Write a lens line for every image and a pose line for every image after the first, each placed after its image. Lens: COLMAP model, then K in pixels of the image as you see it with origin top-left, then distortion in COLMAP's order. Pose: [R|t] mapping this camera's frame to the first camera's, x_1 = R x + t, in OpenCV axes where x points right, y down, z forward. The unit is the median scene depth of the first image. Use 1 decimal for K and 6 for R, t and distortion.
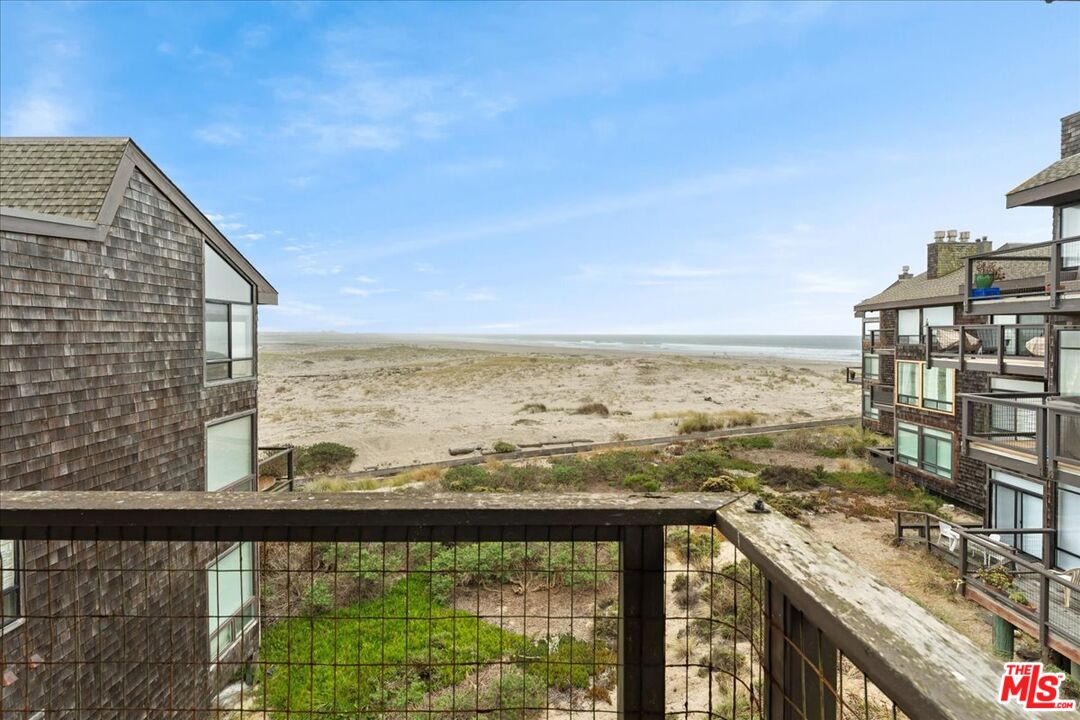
lens RADIAL K [[497.9, 0, 539.3], [0, 497.9, 347.1], [0, 0, 1]] dist [-0.000615, 0.000028]
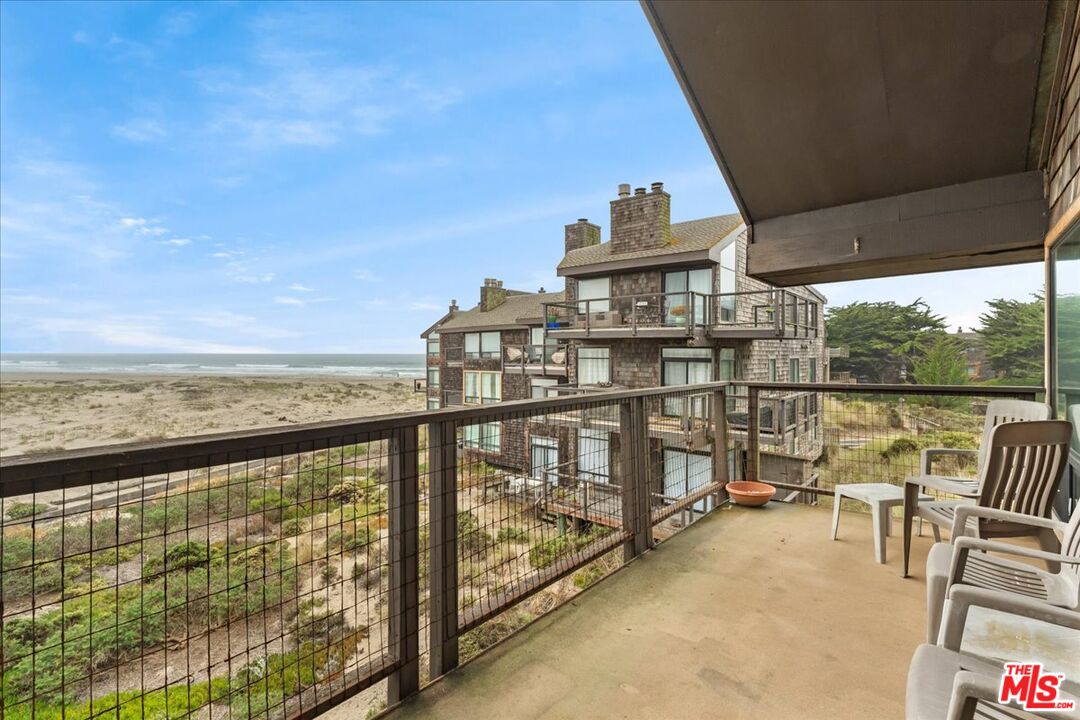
lens RADIAL K [[491.7, 0, 537.5], [0, 491.7, 363.3], [0, 0, 1]] dist [-0.001410, -0.000112]
pose [[0.656860, -0.015281, 0.753857, -0.107692], [0.019089, 0.999811, 0.003634, 0.003263], [-0.753771, 0.012003, 0.657028, -0.013984]]
